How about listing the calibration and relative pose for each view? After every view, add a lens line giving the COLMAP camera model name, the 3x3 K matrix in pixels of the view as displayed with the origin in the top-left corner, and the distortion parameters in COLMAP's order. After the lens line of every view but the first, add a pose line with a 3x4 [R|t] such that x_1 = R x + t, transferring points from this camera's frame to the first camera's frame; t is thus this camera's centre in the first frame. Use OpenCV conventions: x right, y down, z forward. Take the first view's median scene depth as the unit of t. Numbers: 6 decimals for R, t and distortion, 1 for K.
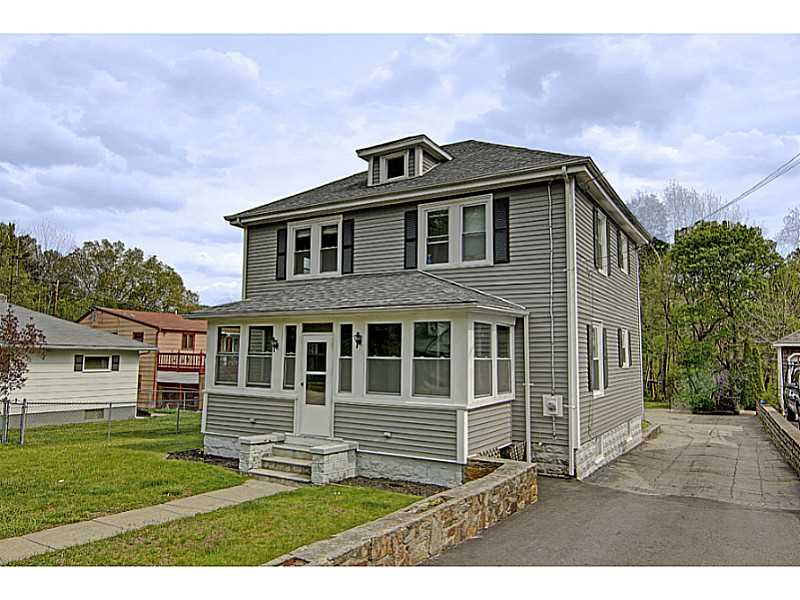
lens RADIAL K [[572.6, 0, 400.0], [0, 572.6, 300.8], [0, 0, 1]] dist [-0.009075, -0.003367]
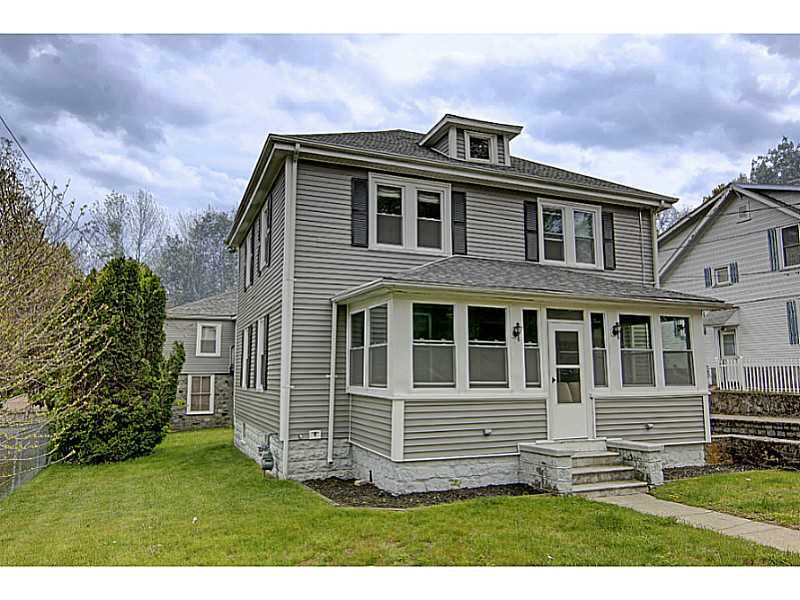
lens RADIAL K [[572.6, 0, 403.8], [0, 572.6, 299.2], [0, 0, 1]] dist [-0.009075, -0.003367]
pose [[0.595988, 0.095376, 0.797309, -0.958748], [-0.069672, 0.995319, -0.066983, 0.096311], [-0.799965, -0.015629, 0.599843, 0.654814]]
